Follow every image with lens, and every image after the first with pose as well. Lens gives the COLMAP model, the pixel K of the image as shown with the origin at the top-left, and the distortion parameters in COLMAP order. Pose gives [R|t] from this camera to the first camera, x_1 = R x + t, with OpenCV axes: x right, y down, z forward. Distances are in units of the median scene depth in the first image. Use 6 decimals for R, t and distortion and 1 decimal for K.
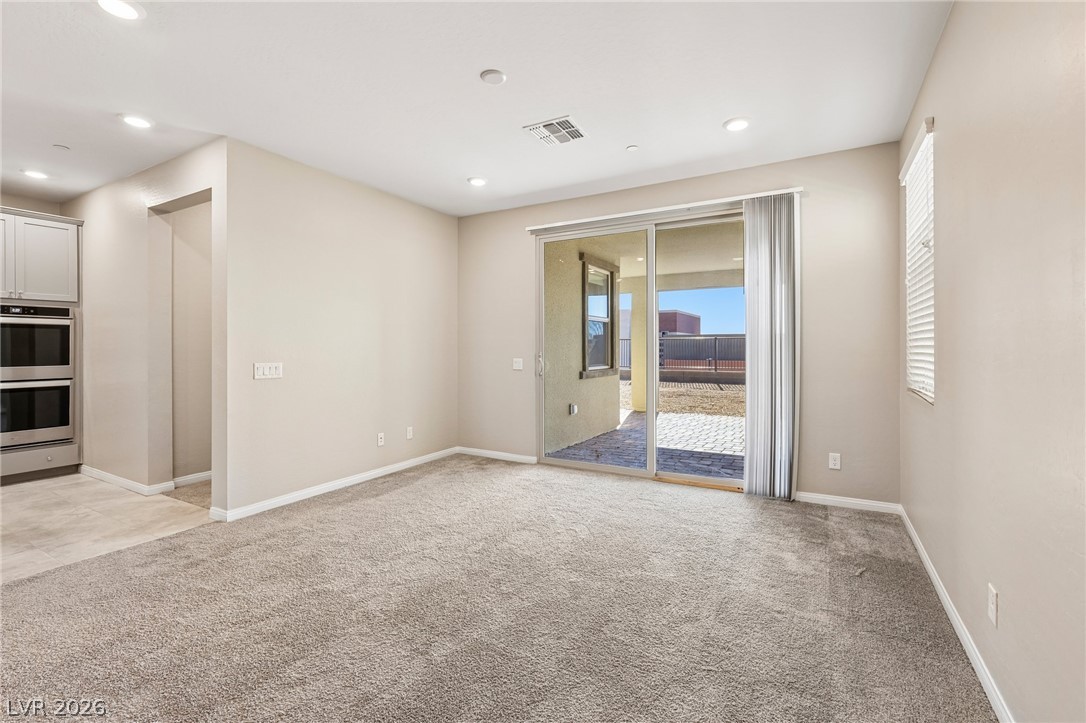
lens RADIAL K [[471.6, 0, 554.8], [0, 471.6, 343.9], [0, 0, 1]] dist [0.000942, 0.000717]
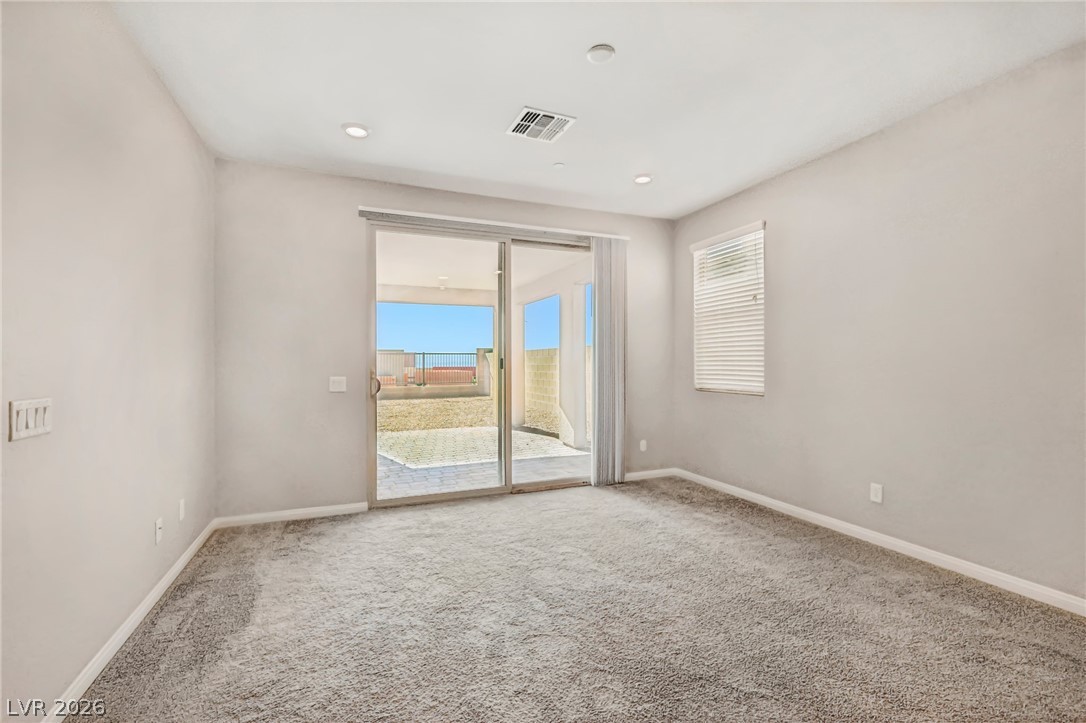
lens RADIAL K [[471.6, 0, 543.5], [0, 471.6, 360.2], [0, 0, 1]] dist [0.000942, 0.000717]
pose [[0.624664, 0.001666, 0.780892, -0.645537], [-0.003086, 0.999995, 0.000335, 0.004346], [-0.780887, -0.002619, 0.624667, 0.387443]]
